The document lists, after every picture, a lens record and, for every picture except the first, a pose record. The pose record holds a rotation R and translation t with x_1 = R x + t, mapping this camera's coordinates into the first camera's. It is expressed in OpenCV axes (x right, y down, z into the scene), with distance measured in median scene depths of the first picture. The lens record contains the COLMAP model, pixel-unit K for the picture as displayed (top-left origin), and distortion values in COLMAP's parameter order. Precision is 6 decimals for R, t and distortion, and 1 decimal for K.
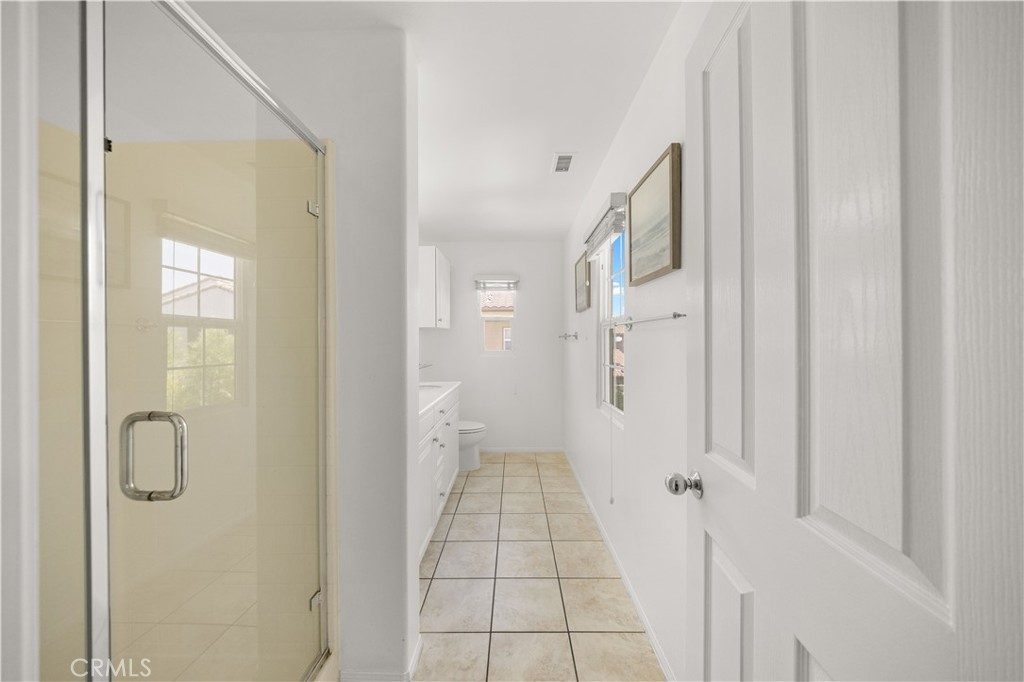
lens RADIAL K [[316.1, 0, 510.7], [0, 316.1, 344.3], [0, 0, 1]] dist [-0.010319, -0.000125]
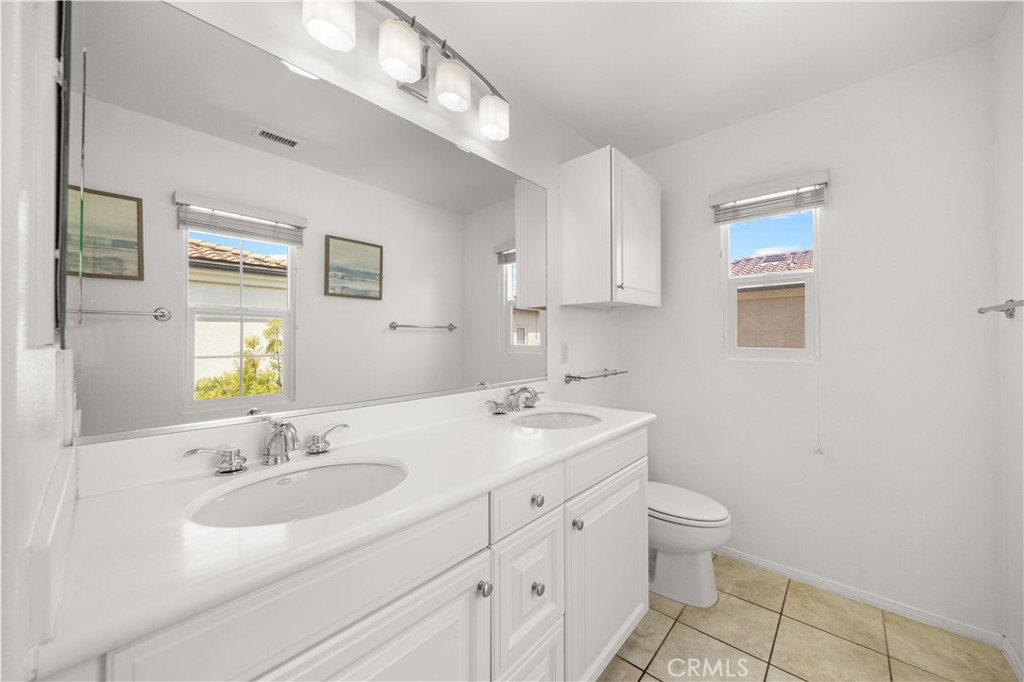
lens RADIAL K [[370.0, 0, 519.7], [0, 370.0, 340.0], [0, 0, 1]] dist [-0.003579, 0.000015]
pose [[0.751212, -0.002437, -0.660056, 0.047264], [0.000005, 0.999993, -0.003686, 0.011496], [0.660060, 0.002766, 0.751207, 0.426020]]
